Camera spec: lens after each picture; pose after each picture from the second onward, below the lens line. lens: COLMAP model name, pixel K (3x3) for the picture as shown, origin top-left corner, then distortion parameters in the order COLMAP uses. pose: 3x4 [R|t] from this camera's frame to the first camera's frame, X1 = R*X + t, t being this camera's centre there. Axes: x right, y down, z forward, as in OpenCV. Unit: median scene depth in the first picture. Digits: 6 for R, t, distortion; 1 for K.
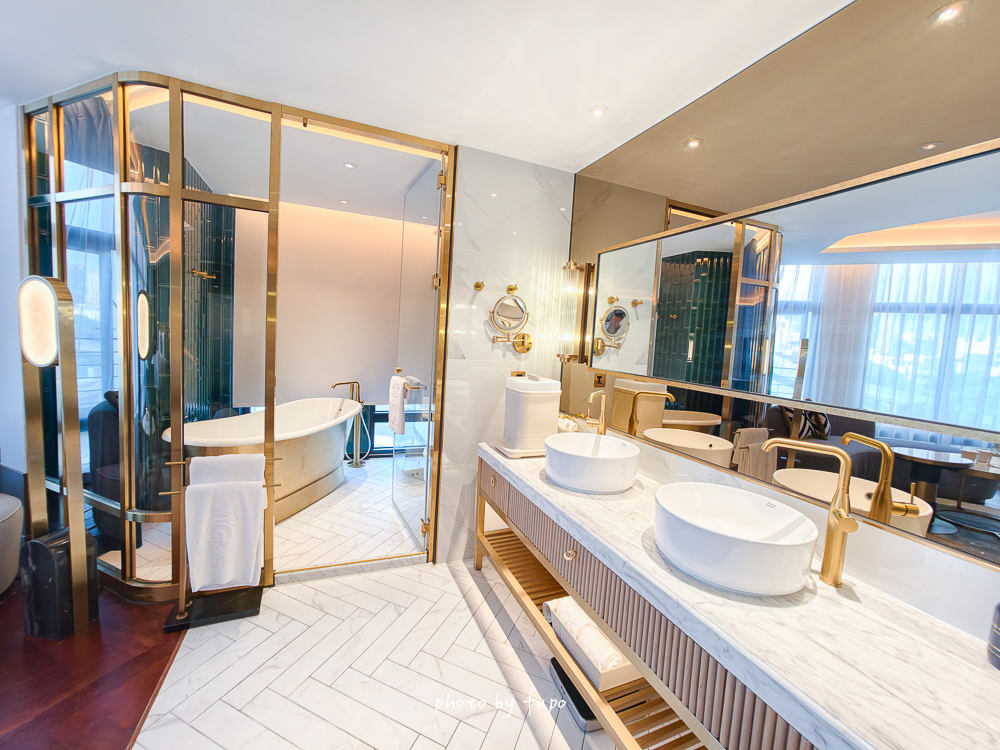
lens RADIAL K [[404.4, 0, 500.0], [0, 404.4, 375.0], [0, 0, 1]] dist [-0.000655, -0.000072]
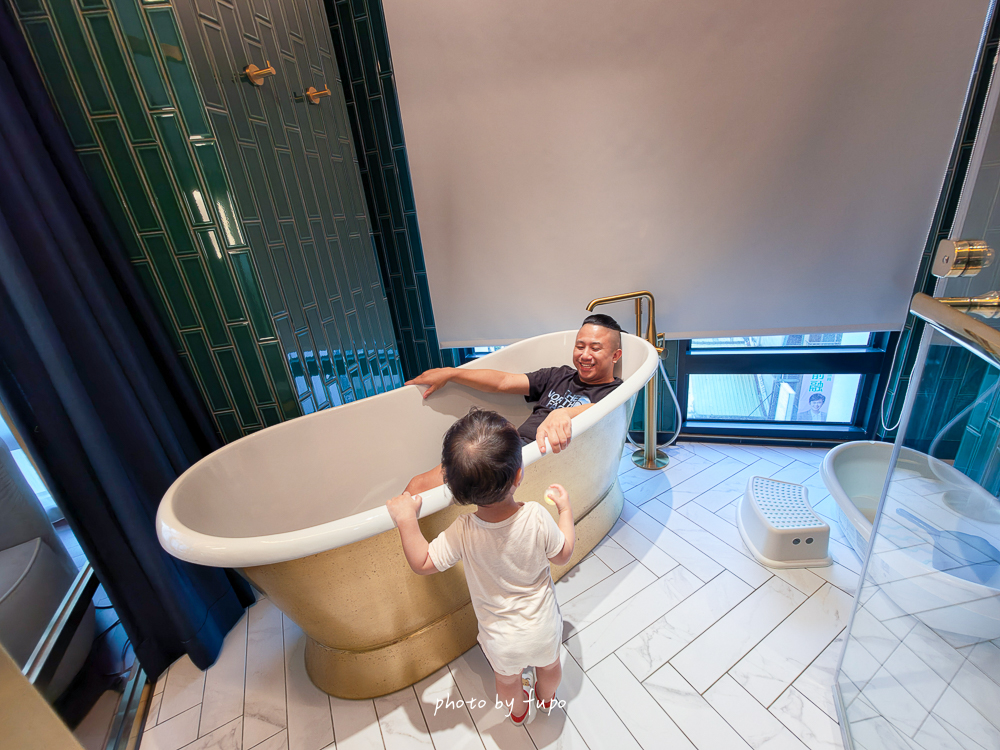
lens RADIAL K [[404.4, 0, 500.0], [0, 404.4, 375.0], [0, 0, 1]] dist [-0.000655, -0.000072]
pose [[0.750585, 0.097760, -0.653502, -0.175974], [0.107670, 0.957683, 0.266929, -0.029427], [0.651942, -0.270716, 0.708297, 0.548333]]
